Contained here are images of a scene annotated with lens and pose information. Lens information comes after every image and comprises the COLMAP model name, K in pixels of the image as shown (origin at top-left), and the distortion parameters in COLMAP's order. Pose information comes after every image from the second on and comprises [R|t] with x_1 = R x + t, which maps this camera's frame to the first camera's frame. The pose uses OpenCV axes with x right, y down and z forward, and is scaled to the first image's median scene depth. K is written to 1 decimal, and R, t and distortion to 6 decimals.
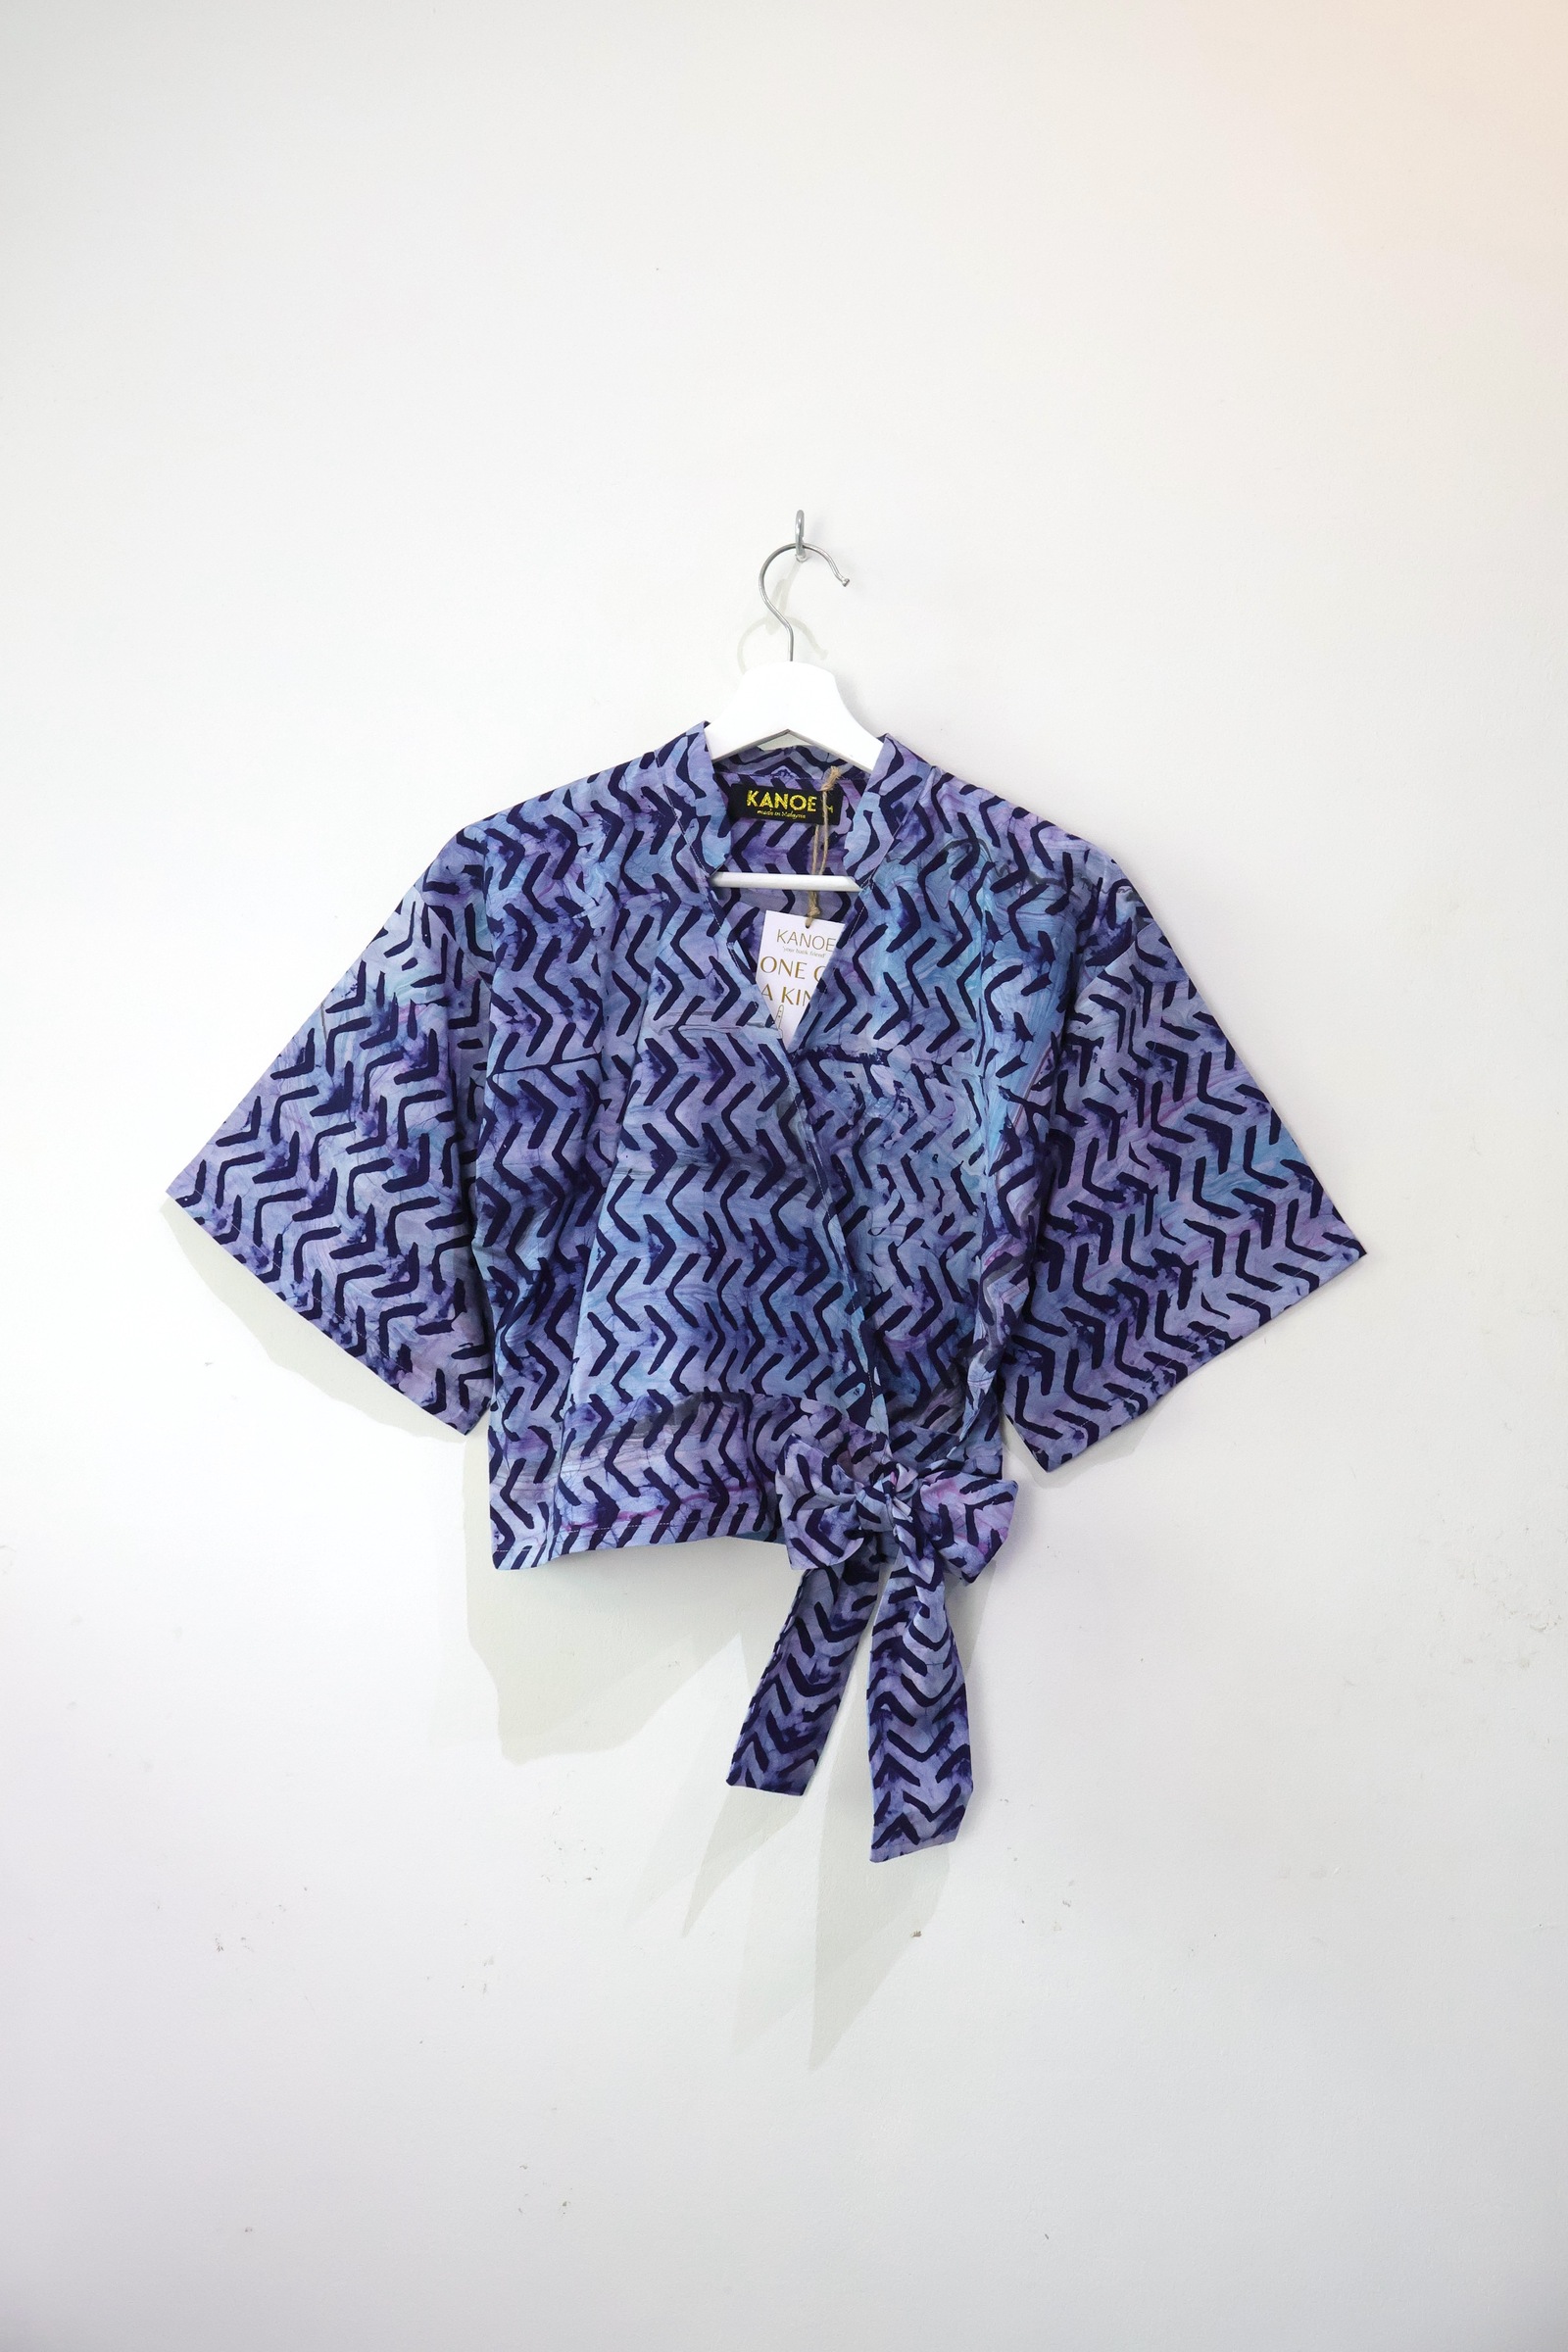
lens RADIAL K [[1955.5, 0, 769.2], [0, 1955.5, 1161.7], [0, 0, 1]] dist [-0.004455, -0.014471]
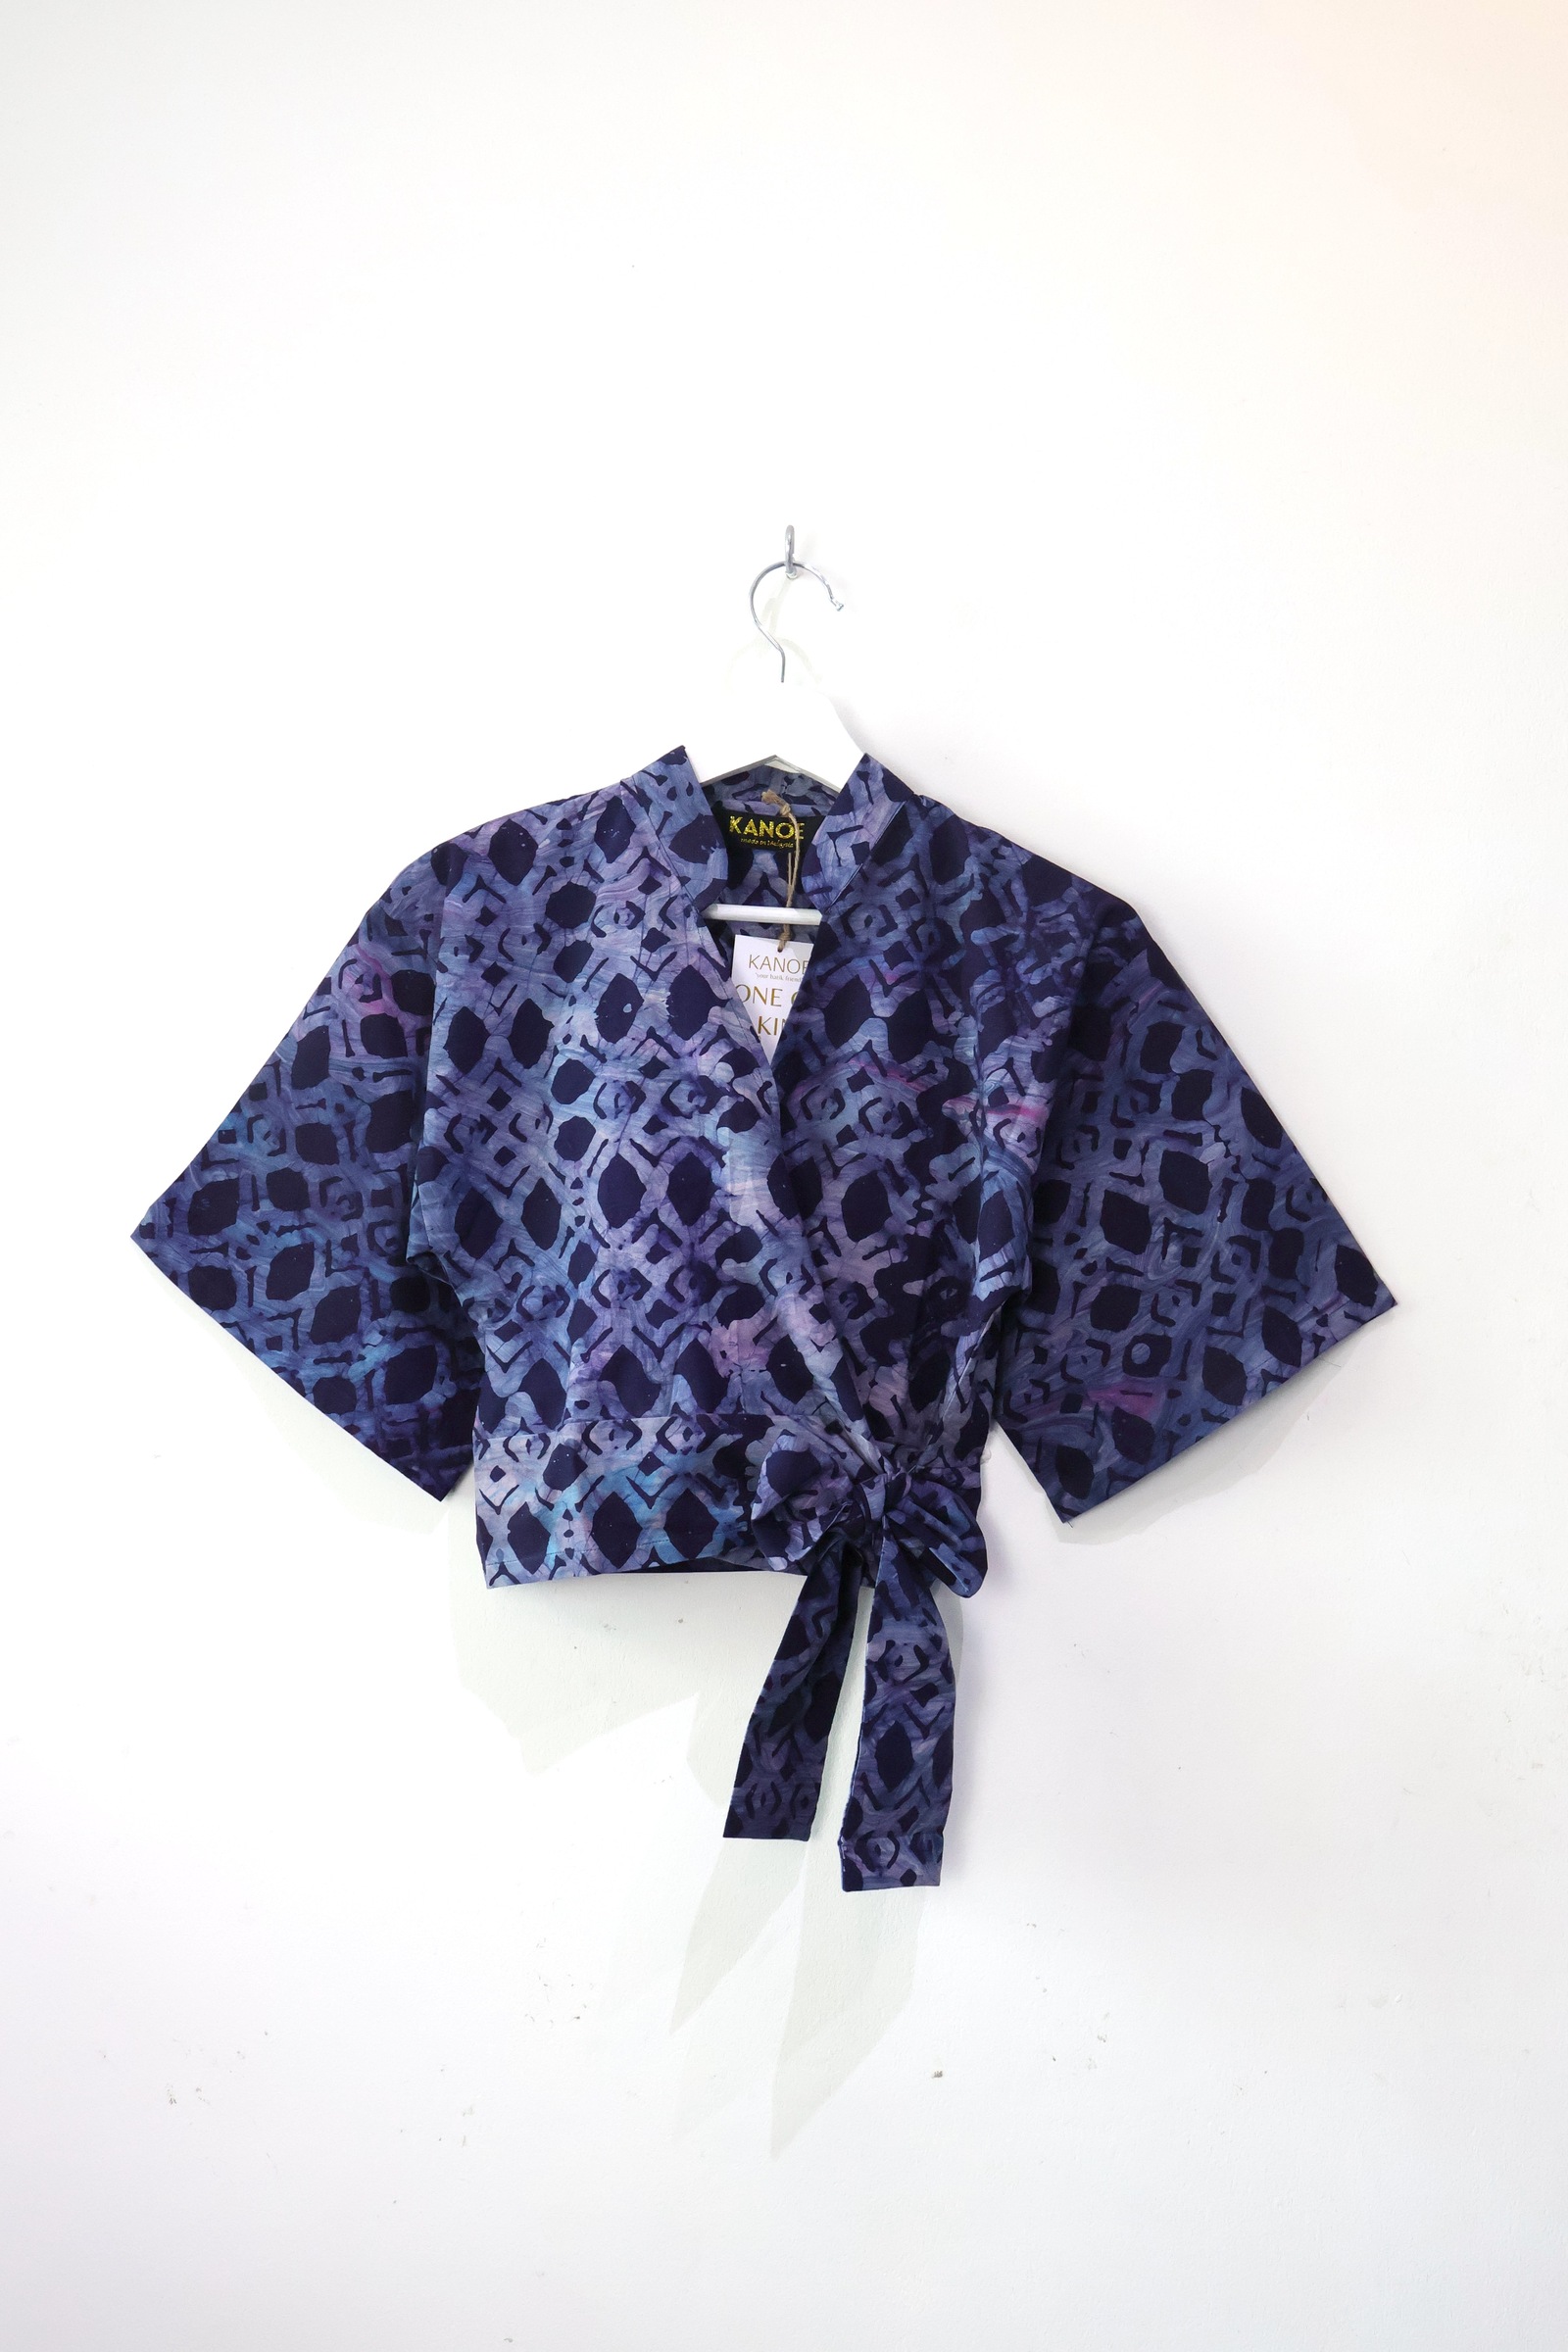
lens RADIAL K [[2454.7, 0, 777.5], [0, 2454.7, 1182.8], [0, 0, 1]] dist [0.006909, 0.000000]
pose [[0.999960, -0.008863, 0.001461, 0.005752], [0.008907, 0.999400, -0.033462, 0.027874], [-0.001164, 0.033473, 0.999439, -0.191080]]
